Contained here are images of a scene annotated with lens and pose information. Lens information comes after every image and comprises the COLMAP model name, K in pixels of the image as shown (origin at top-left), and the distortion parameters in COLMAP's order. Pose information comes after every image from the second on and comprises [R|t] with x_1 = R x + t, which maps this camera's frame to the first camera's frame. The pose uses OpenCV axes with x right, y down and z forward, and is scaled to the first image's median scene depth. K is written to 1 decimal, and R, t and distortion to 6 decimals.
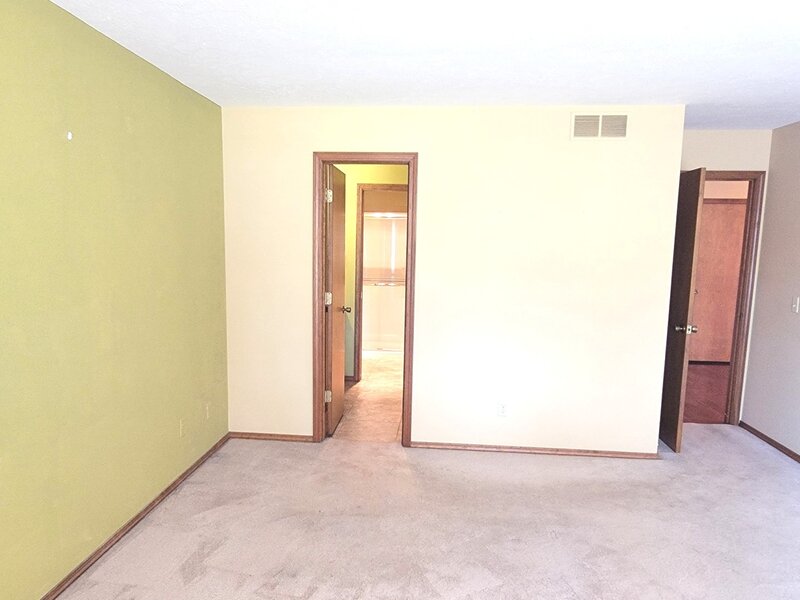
lens RADIAL K [[562.3, 0, 398.9], [0, 562.3, 301.6], [0, 0, 1]] dist [0.004123, -0.003299]
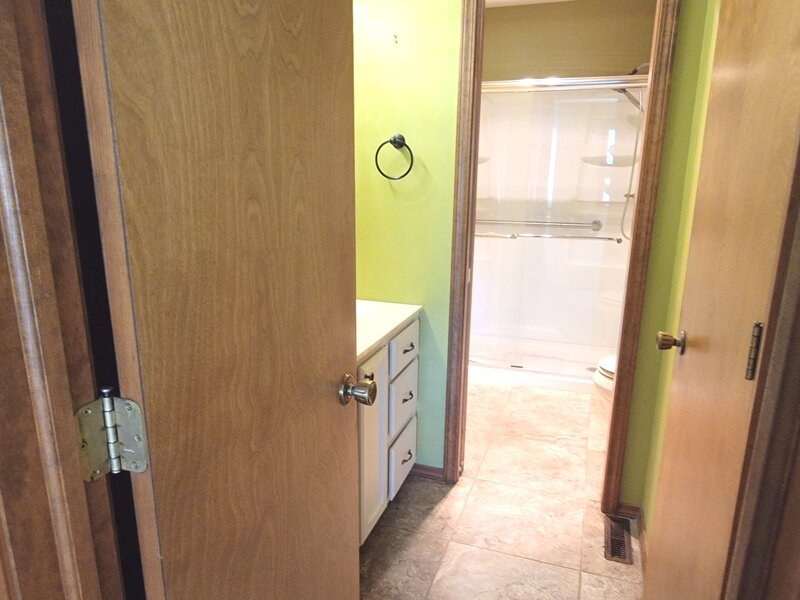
lens RADIAL K [[562.3, 0, 399.5], [0, 562.3, 301.5], [0, 0, 1]] dist [0.004123, -0.003299]
pose [[0.966921, 0.060880, -0.247706, -0.015401], [-0.028779, 0.990936, 0.131212, -0.039998], [0.253449, -0.119743, 0.959909, 0.573187]]
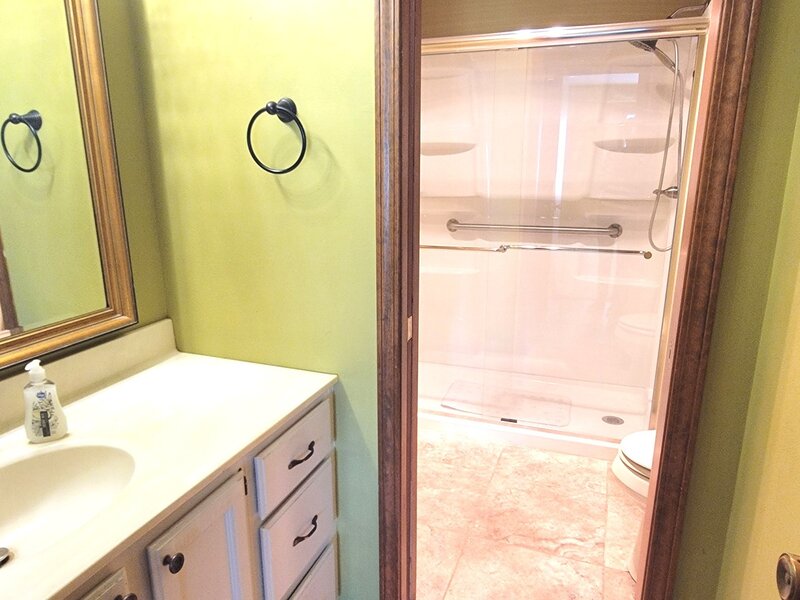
lens RADIAL K [[562.3, 0, 398.9], [0, 562.3, 301.6], [0, 0, 1]] dist [0.004123, -0.003299]
pose [[0.960331, 0.058470, -0.272665, -0.006717], [-0.020044, 0.989716, 0.141637, -0.052272], [0.278142, -0.130553, 0.951626, 0.719733]]
